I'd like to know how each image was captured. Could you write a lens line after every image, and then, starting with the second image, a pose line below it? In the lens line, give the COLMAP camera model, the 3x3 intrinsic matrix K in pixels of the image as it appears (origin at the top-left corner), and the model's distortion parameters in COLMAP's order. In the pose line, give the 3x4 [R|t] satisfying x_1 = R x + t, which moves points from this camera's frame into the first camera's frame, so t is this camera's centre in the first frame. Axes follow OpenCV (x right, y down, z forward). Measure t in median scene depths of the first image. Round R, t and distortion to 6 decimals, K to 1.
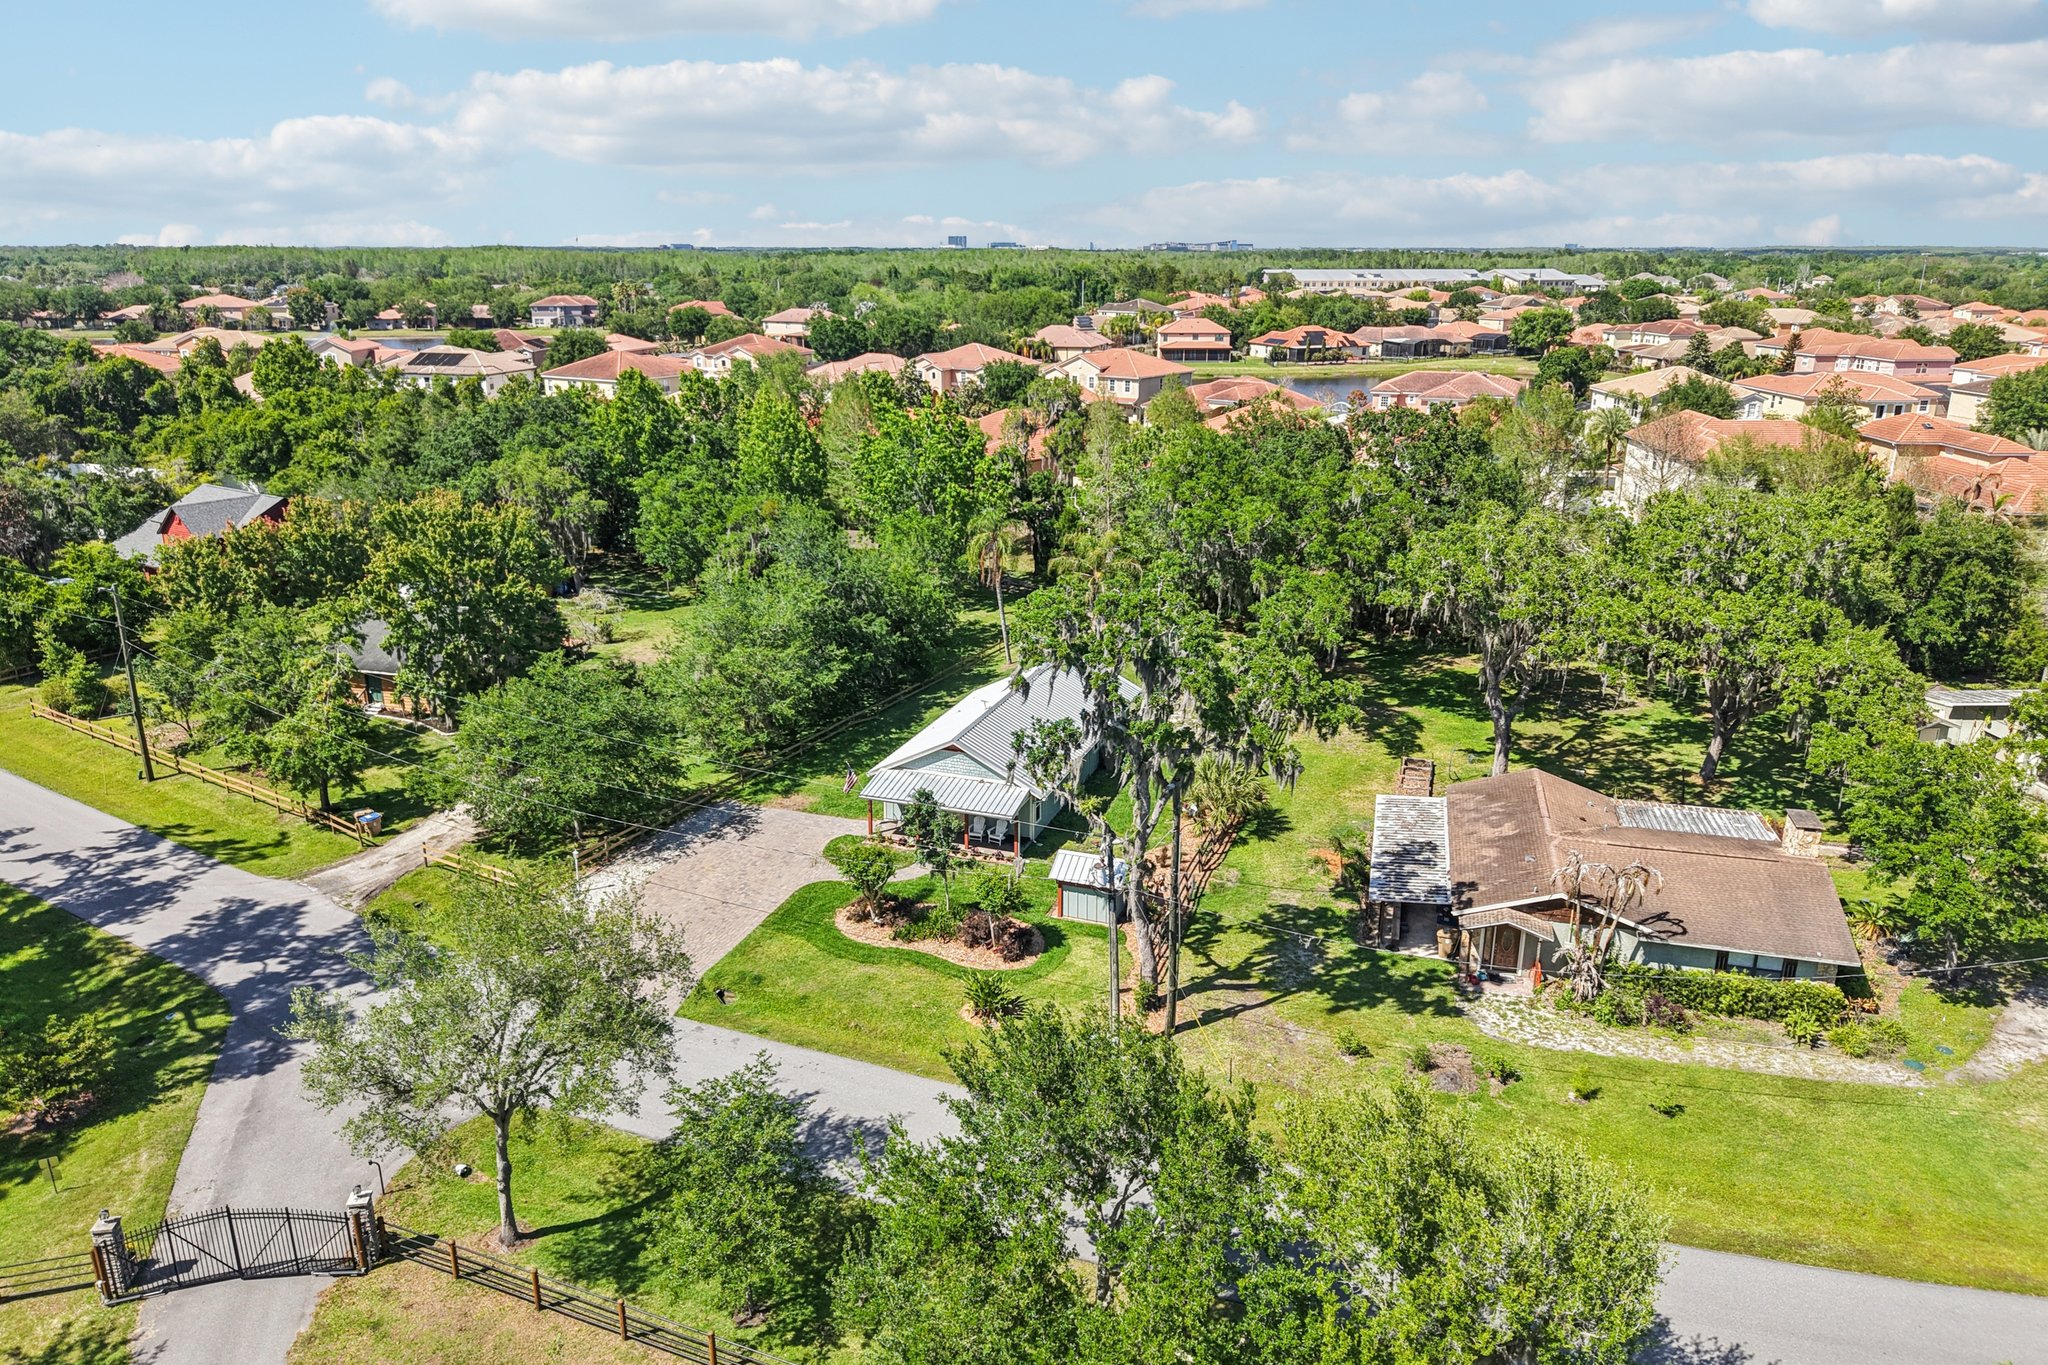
lens RADIAL K [[1364.4, 0, 1024.0], [0, 1364.4, 682.5], [0, 0, 1]] dist [0.016729, -0.004937]
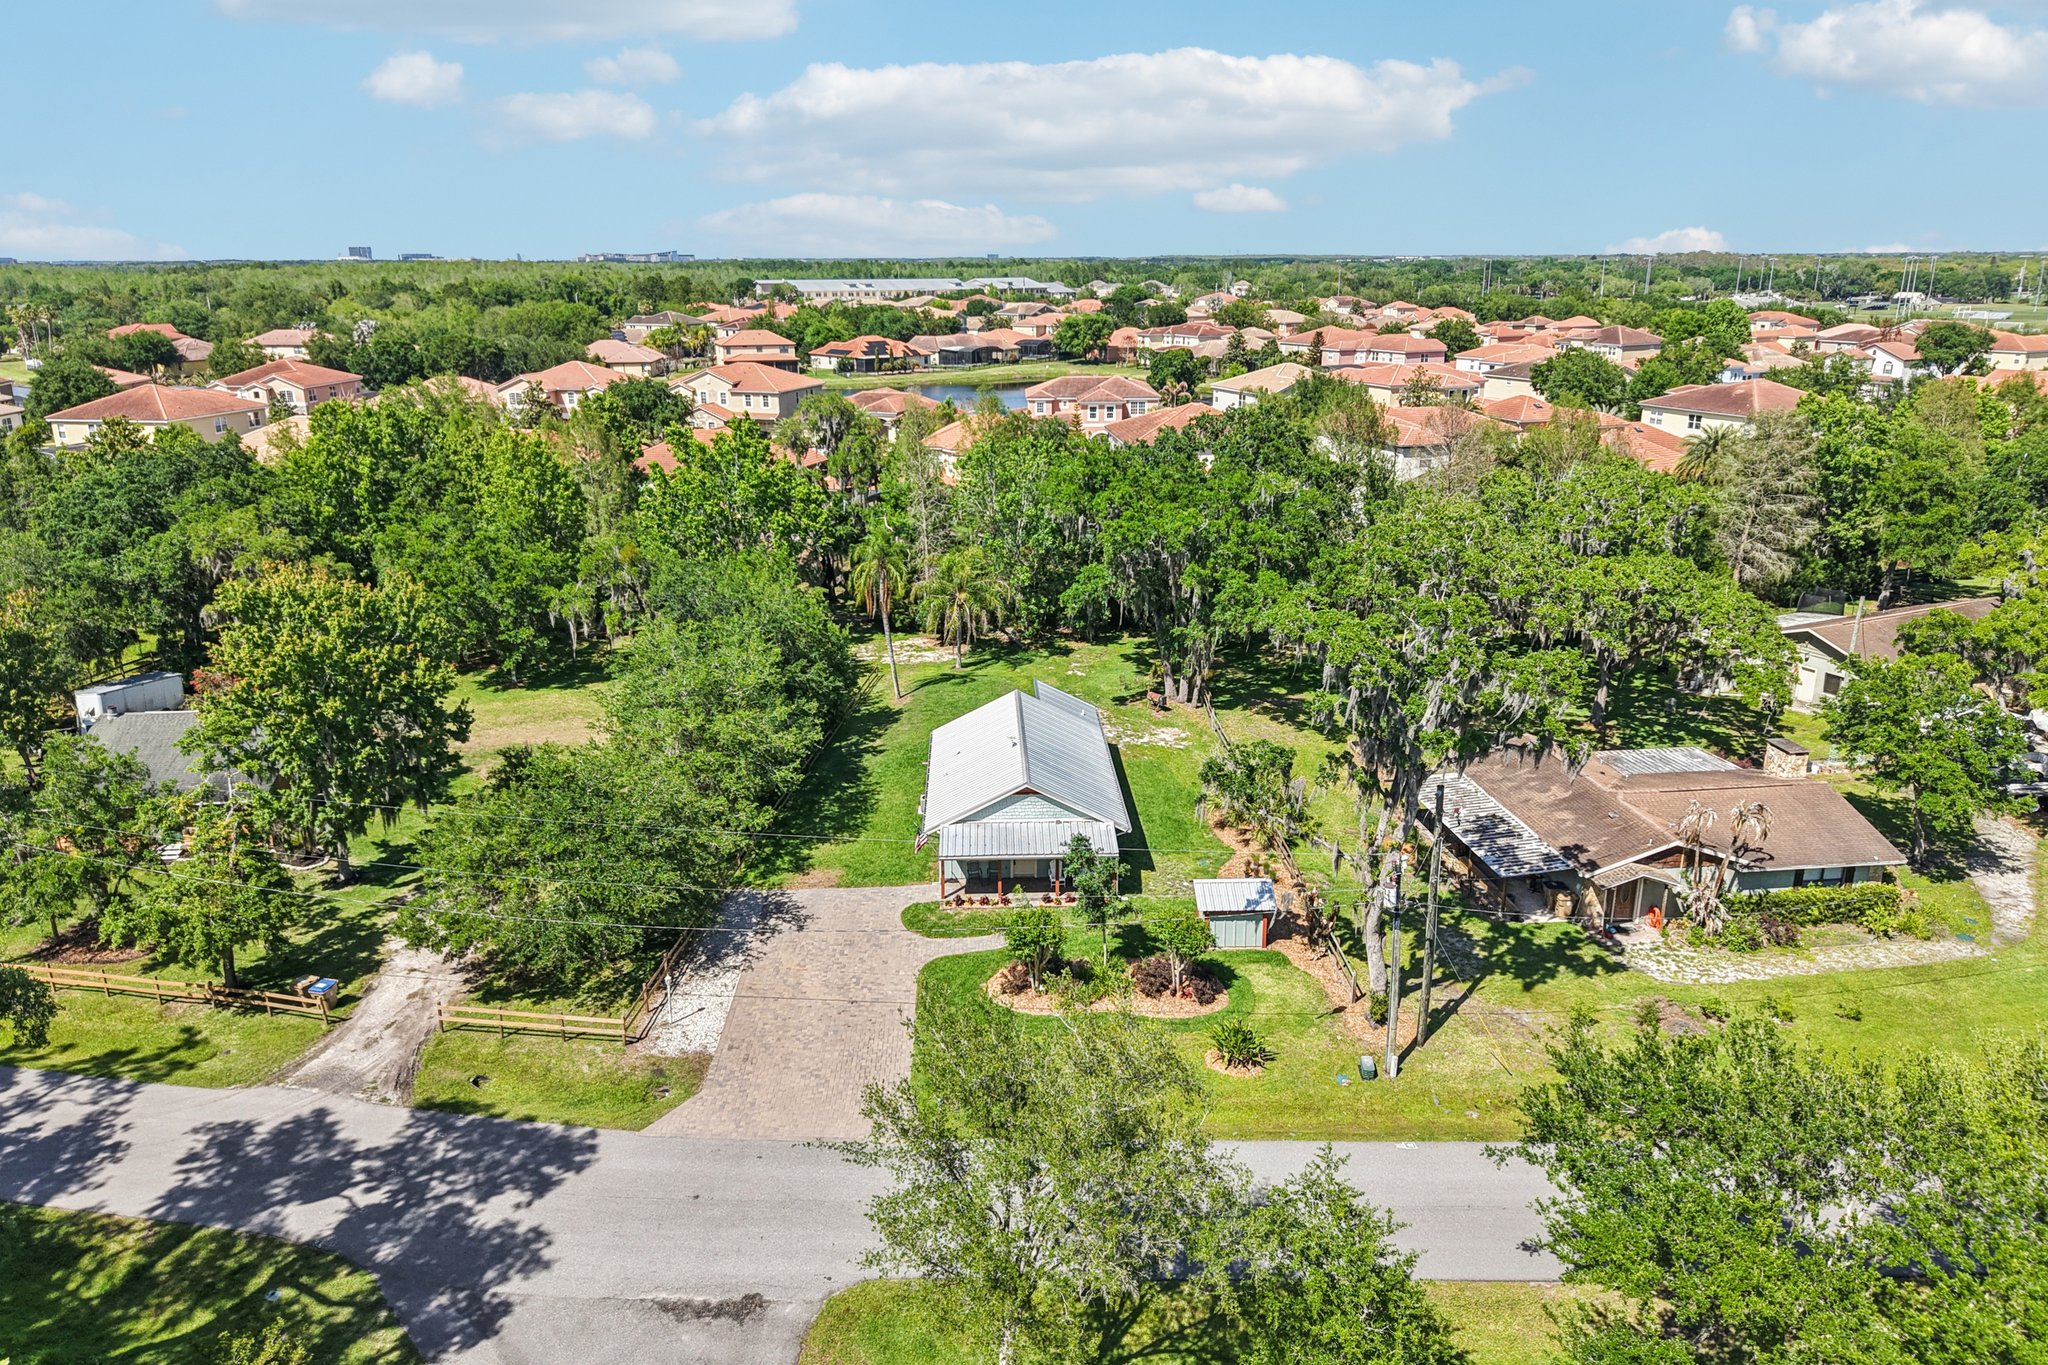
lens RADIAL K [[1381.7, 0, 1024.0], [0, 1381.7, 682.5], [0, 0, 1]] dist [0.003703, -0.001130]
pose [[0.927090, -0.112374, 0.357598, -0.390292], [0.116098, 0.993176, 0.011113, -0.037105], [-0.356406, 0.031214, 0.933810, 0.124920]]
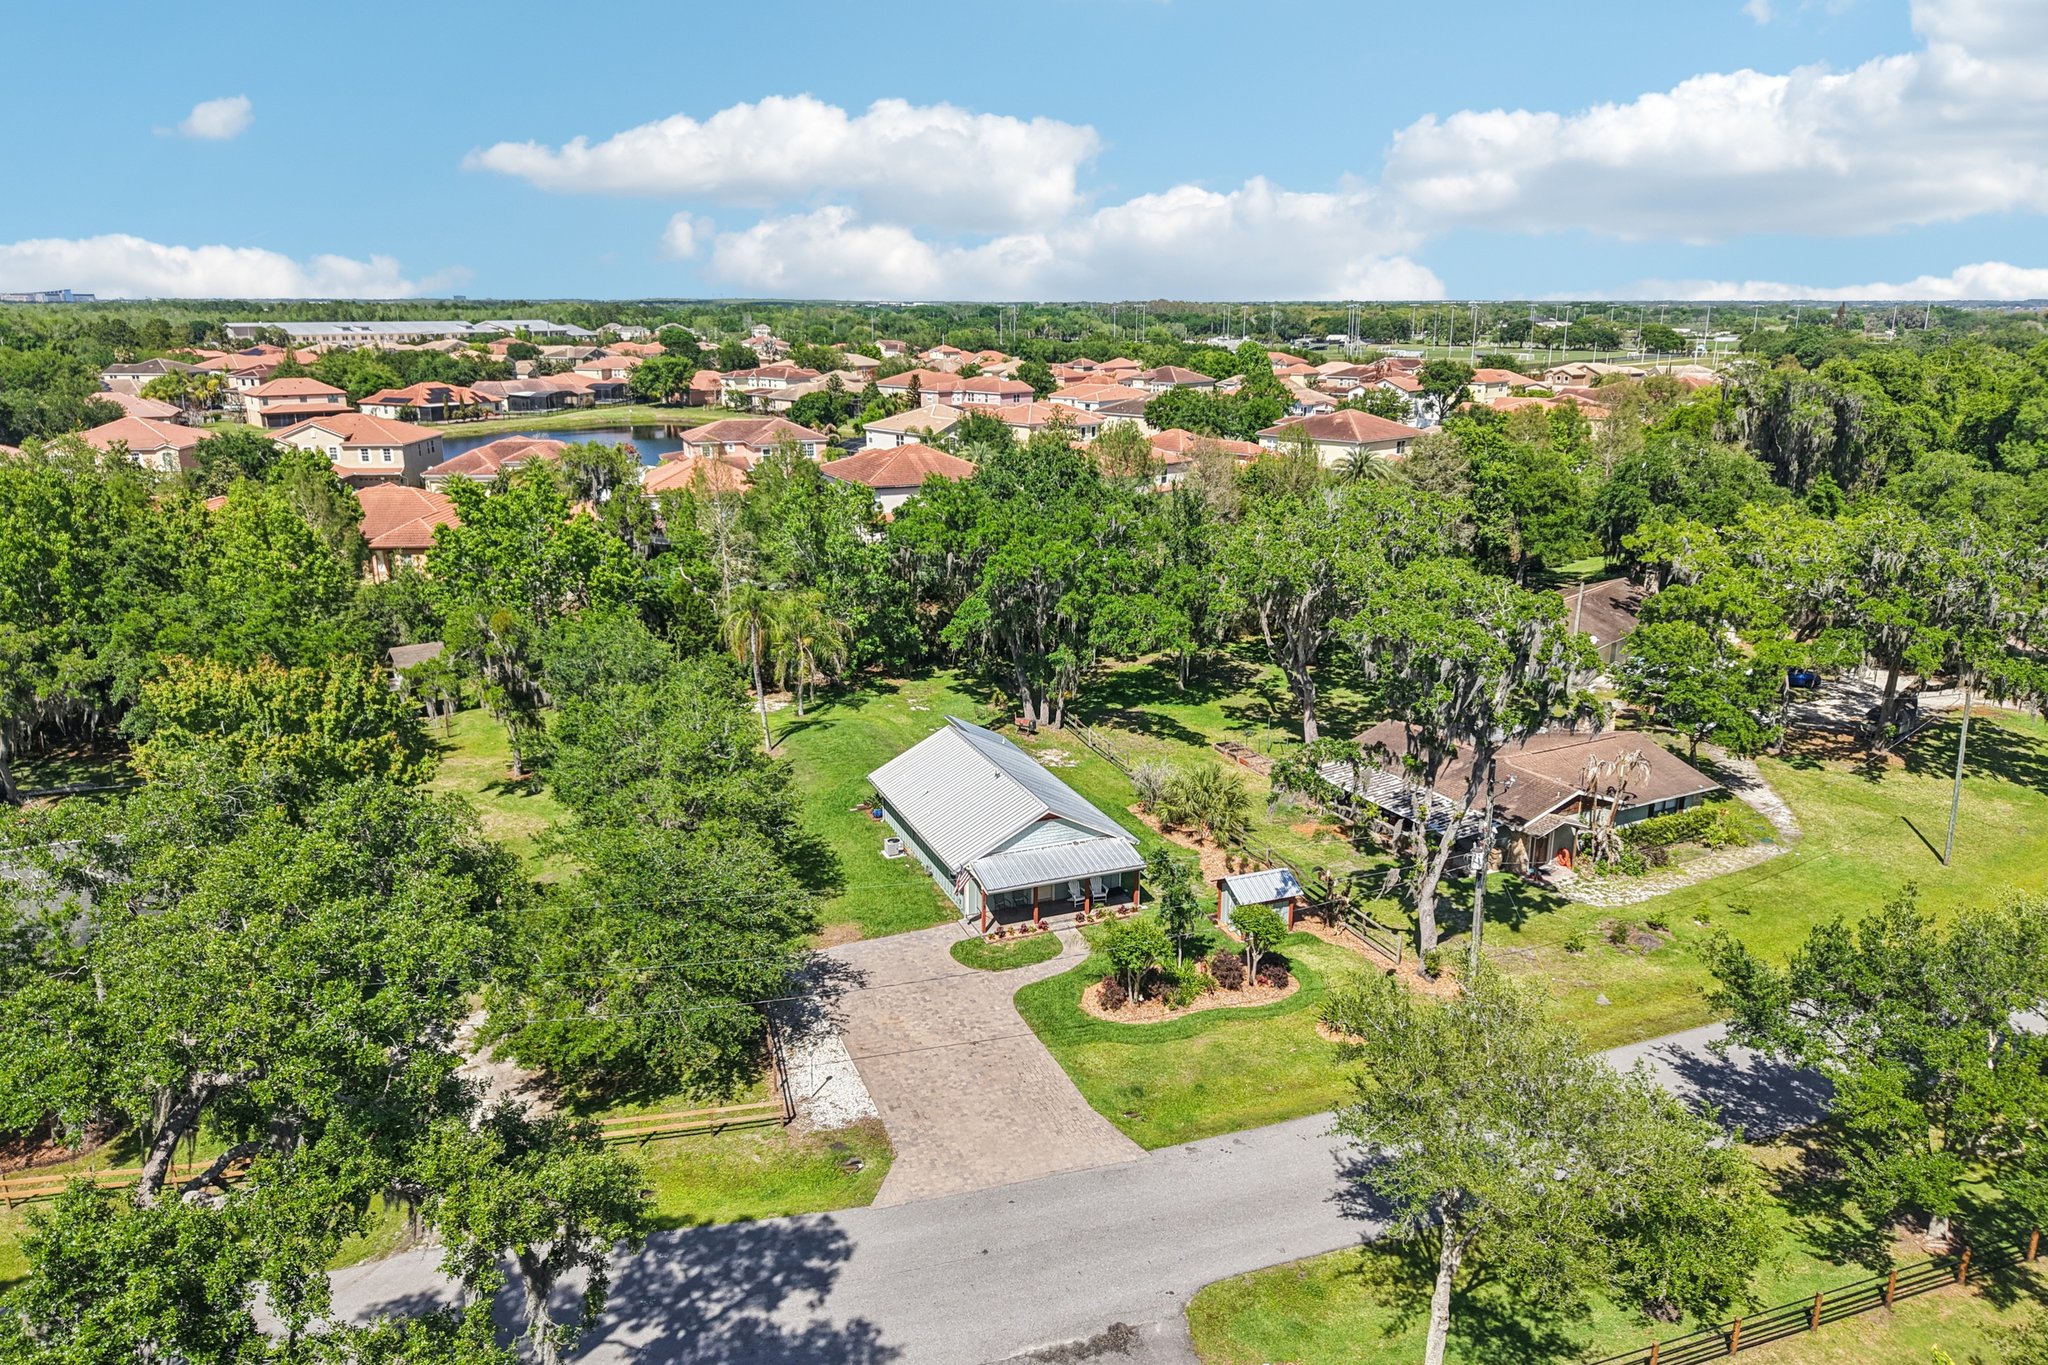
lens RADIAL K [[1369.3, 0, 1033.9], [0, 1369.3, 685.4], [0, 0, 1]] dist [0.005429, -0.021356]
pose [[0.734860, -0.179760, 0.653963, -0.685575], [0.201290, 0.978596, 0.042804, -0.087612], [-0.647660, 0.100182, 0.755315, 0.279761]]
